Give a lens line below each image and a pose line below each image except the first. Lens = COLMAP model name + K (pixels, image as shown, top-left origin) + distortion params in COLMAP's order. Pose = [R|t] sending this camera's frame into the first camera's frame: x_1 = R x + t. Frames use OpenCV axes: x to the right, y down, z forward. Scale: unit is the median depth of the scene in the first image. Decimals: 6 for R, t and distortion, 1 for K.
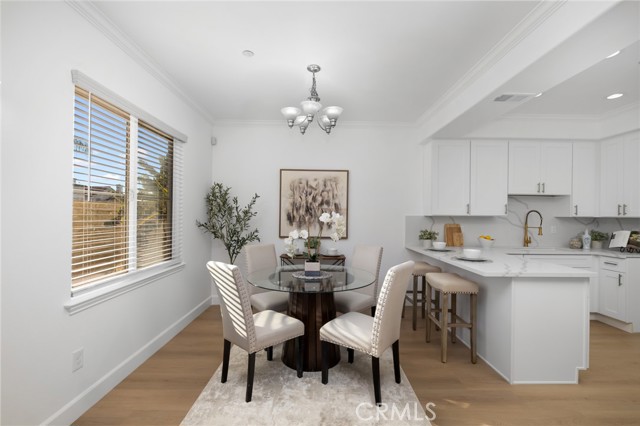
lens RADIAL K [[286.4, 0, 320.8], [0, 286.4, 214.4], [0, 0, 1]] dist [-0.002021, 0.000008]
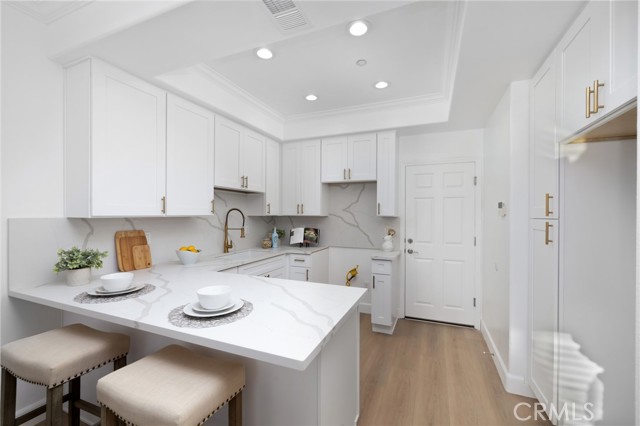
lens RADIAL K [[267.9, 0, 323.9], [0, 267.9, 214.7], [0, 0, 1]] dist [-0.002831, 0.000667]
pose [[0.403248, -0.010413, 0.915031, 0.129543], [0.001015, 0.999940, 0.010931, -0.004488], [-0.915090, -0.003479, 0.403234, 0.440489]]
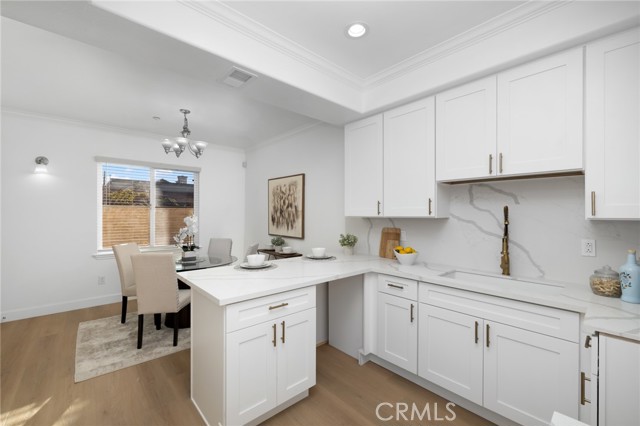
lens RADIAL K [[267.9, 0, 320.3], [0, 267.9, 213.7], [0, 0, 1]] dist [-0.002831, 0.000667]
pose [[0.655878, -0.010657, -0.754792, 0.884954], [0.005080, 0.999940, -0.009704, 0.001637], [0.754850, 0.002530, 0.655893, 0.414197]]
